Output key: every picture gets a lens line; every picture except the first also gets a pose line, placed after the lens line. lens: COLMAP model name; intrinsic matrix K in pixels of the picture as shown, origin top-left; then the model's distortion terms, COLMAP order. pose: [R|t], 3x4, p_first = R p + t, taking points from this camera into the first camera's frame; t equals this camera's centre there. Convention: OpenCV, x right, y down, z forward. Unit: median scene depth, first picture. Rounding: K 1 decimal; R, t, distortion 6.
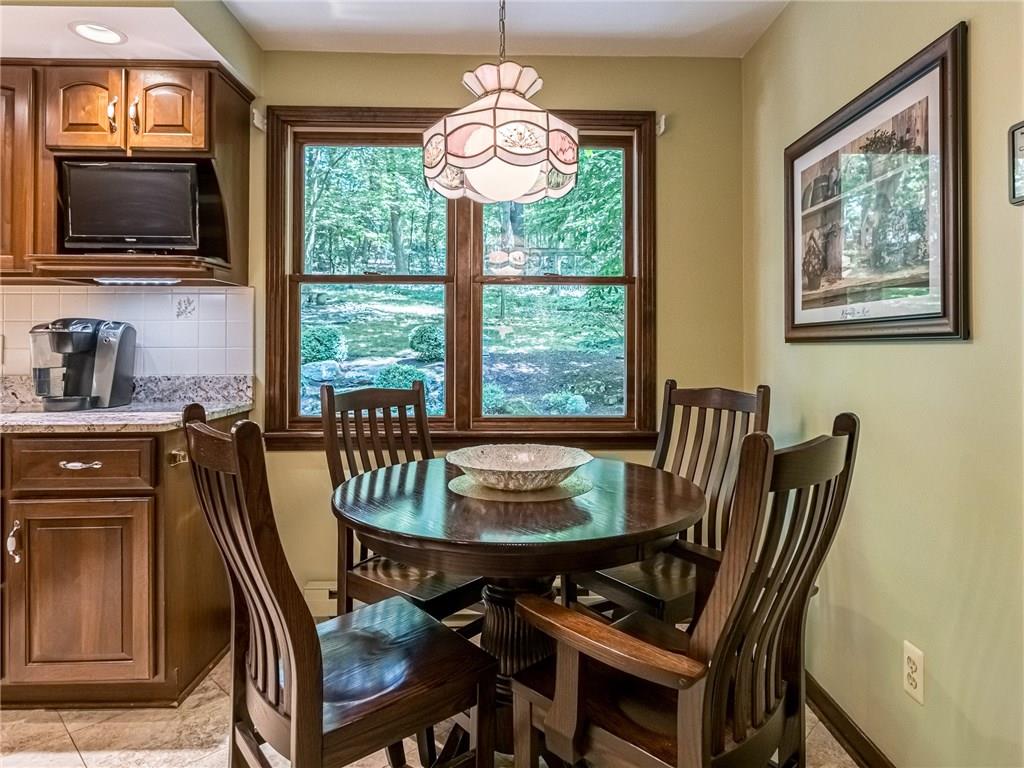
lens RADIAL K [[608.6, 0, 516.1], [0, 608.6, 342.4], [0, 0, 1]] dist [-0.000790, 0.000675]
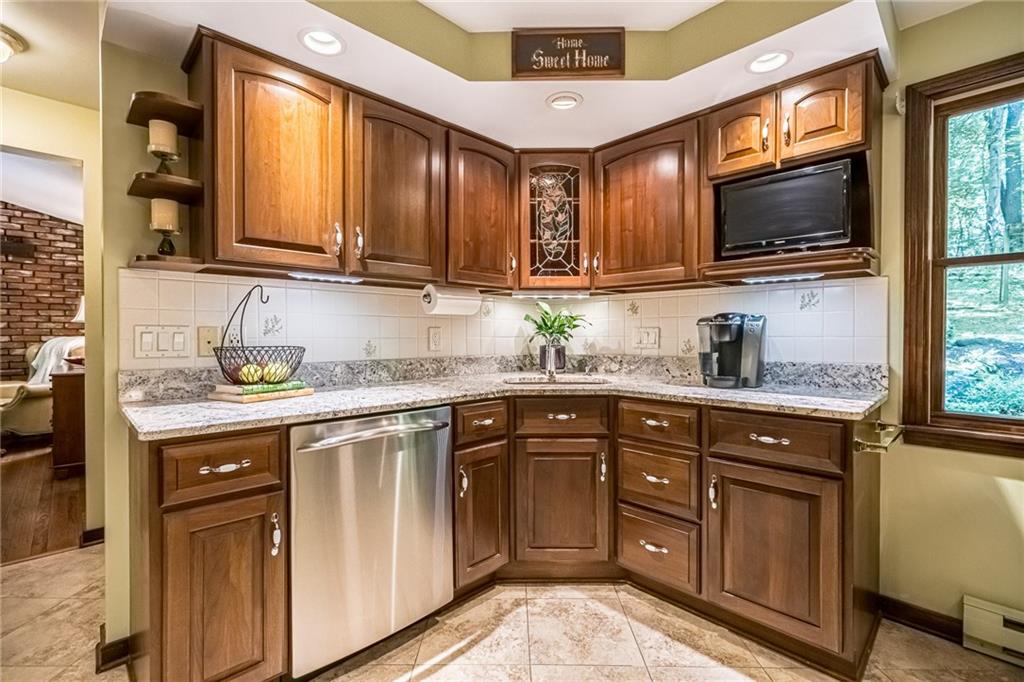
lens RADIAL K [[450.9, 0, 512.0], [0, 450.9, 341.0], [0, 0, 1]] dist [-0.001020, 0.000140]
pose [[0.683746, 0.010415, -0.729645, -0.354536], [0.004315, 0.999823, 0.018314, -0.001527], [0.729707, -0.015671, 0.683580, 0.055508]]
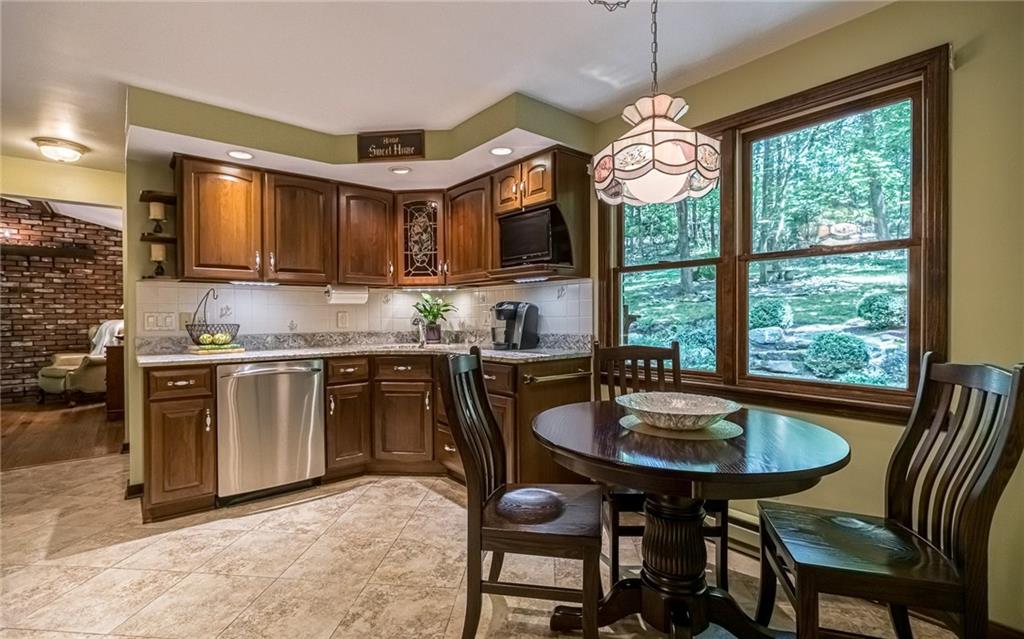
lens RADIAL K [[463.2, 0, 511.6], [0, 463.2, 322.8], [0, 0, 1]] dist [0.000454, 0.000055]
pose [[0.621217, 0.007282, -0.783605, 0.422016], [0.010163, 0.999798, 0.017347, 0.001413], [0.783573, -0.018740, 0.621017, 0.107338]]
